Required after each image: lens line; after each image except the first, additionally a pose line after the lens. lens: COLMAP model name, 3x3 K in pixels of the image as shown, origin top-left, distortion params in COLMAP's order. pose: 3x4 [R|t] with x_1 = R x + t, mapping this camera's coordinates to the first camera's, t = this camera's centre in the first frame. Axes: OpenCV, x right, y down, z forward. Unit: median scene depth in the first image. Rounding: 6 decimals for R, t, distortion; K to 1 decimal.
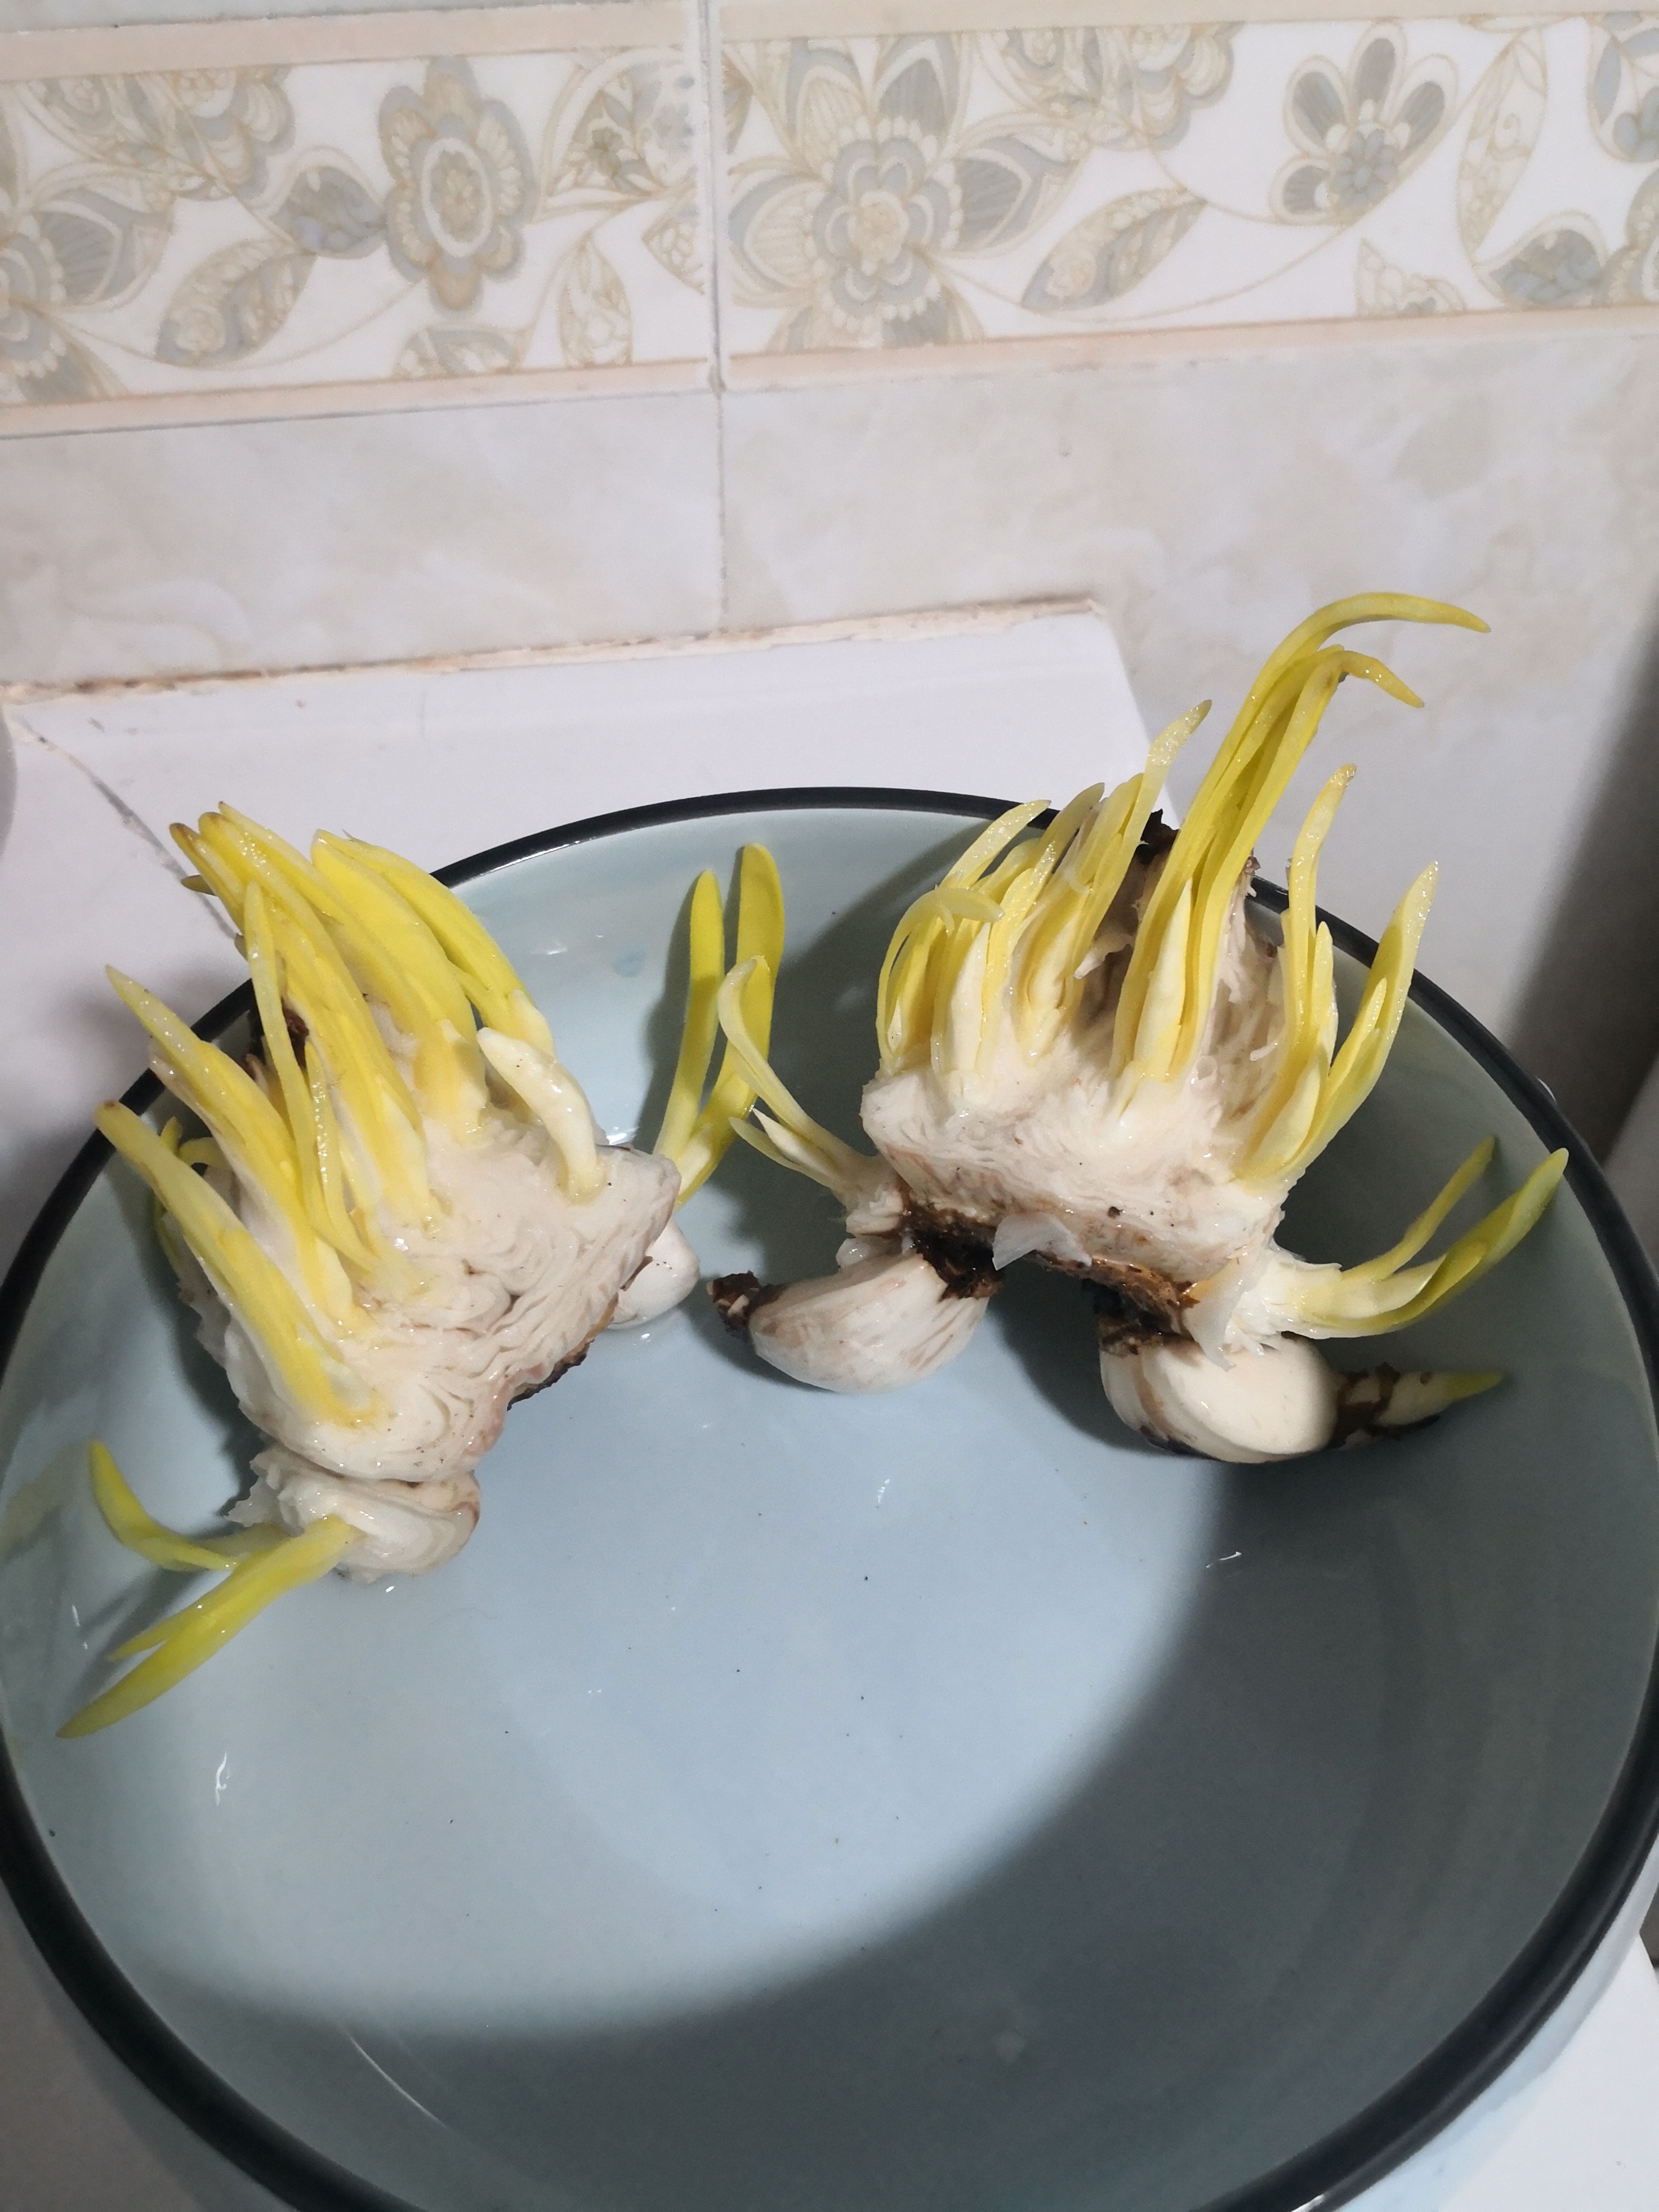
lens RADIAL K [[1788.7, 0, 811.3], [0, 1788.7, 1097.9], [0, 0, 1]] dist [0.026923, -0.017243]
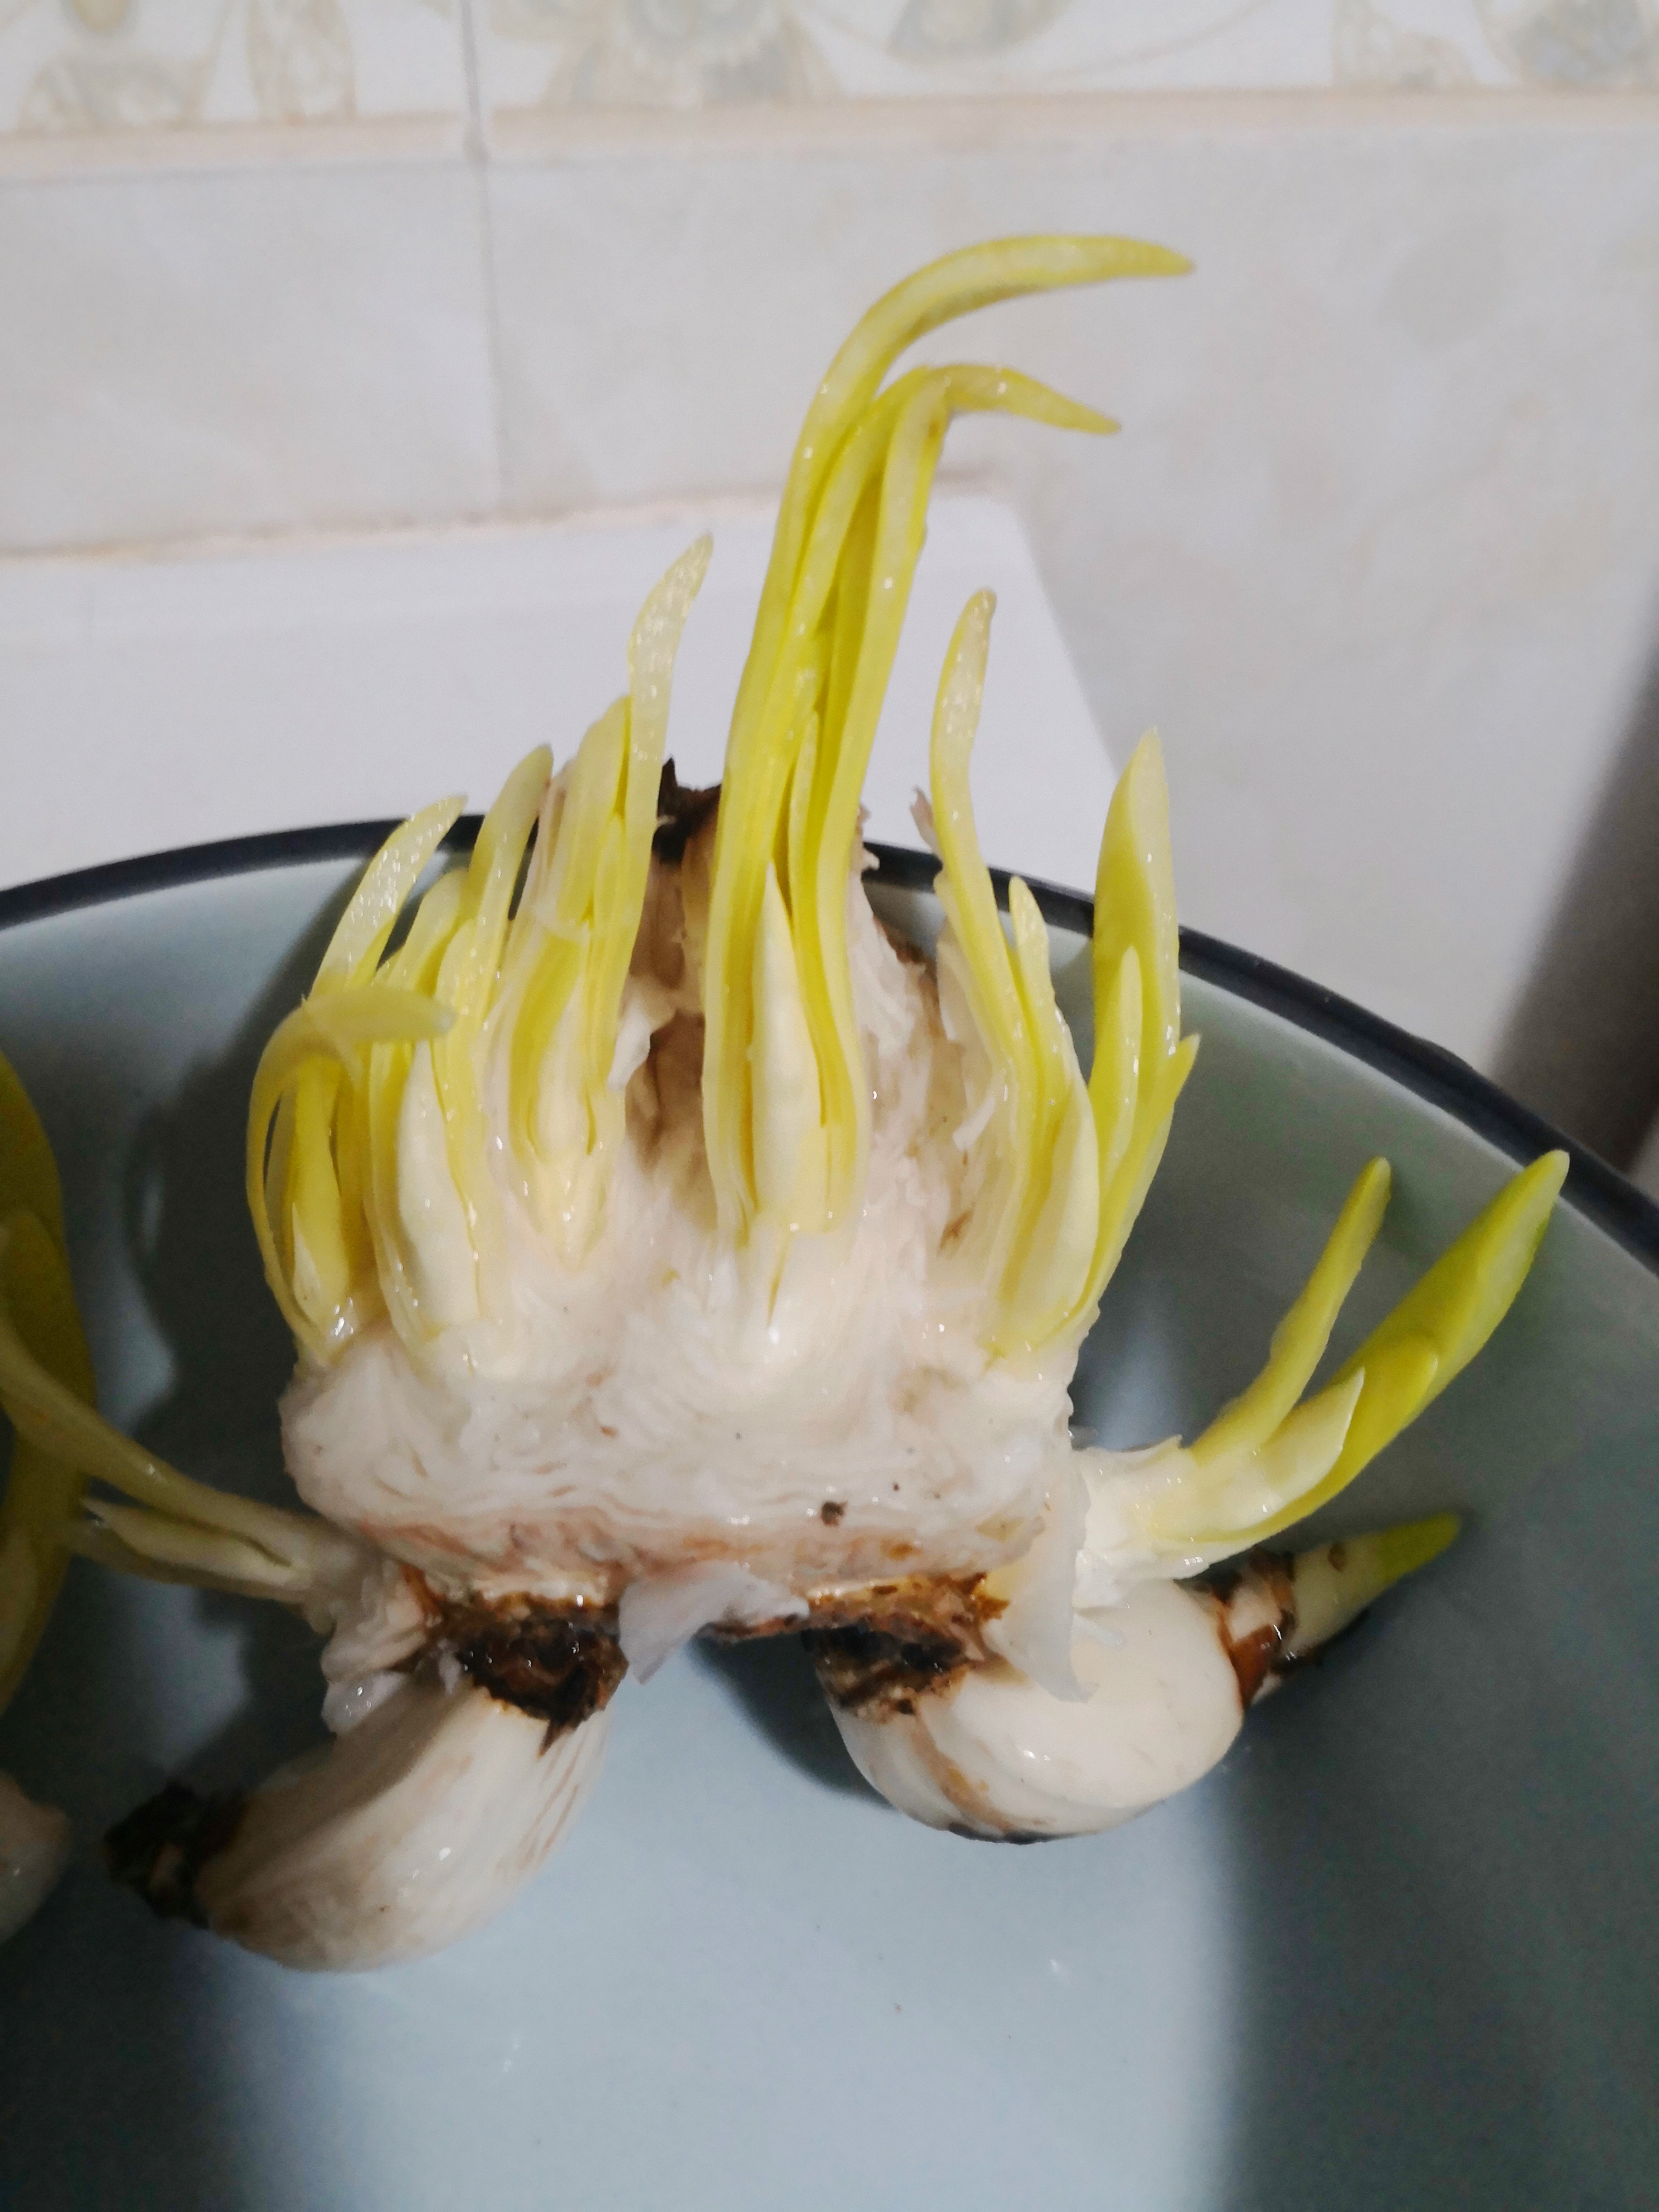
lens RADIAL K [[1788.7, 0, 827.4], [0, 1788.7, 1113.9], [0, 0, 1]] dist [0.026923, -0.017243]
pose [[0.908954, -0.279177, 0.309619, 0.038152], [0.287154, 0.957665, 0.020502, -0.054680], [-0.302235, 0.070273, 0.950640, 0.477144]]
